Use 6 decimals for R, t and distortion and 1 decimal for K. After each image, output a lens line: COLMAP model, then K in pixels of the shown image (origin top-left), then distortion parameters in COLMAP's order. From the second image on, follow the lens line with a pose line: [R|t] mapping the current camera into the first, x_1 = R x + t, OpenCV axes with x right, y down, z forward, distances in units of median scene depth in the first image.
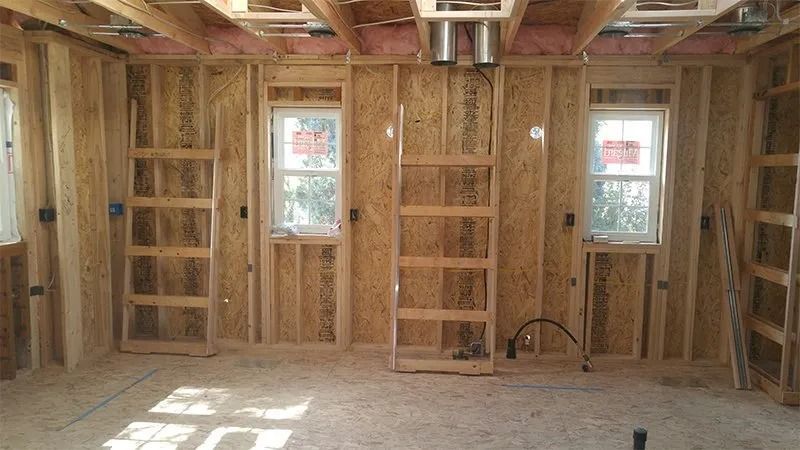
lens RADIAL K [[607.5, 0, 400.0], [0, 607.5, 225.0], [0, 0, 1]] dist [-0.004084, 0.076563]
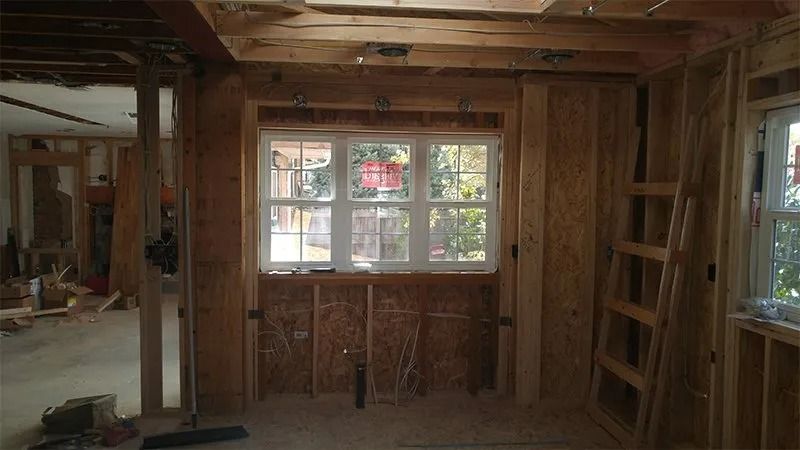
lens RADIAL K [[607.5, 0, 400.0], [0, 607.5, 225.0], [0, 0, 1]] dist [-0.004084, 0.076563]
pose [[0.194888, 0.039597, -0.980026, 0.345056], [-0.094184, 0.995323, 0.021486, -0.056587], [0.976293, 0.088116, 0.197706, 0.530851]]
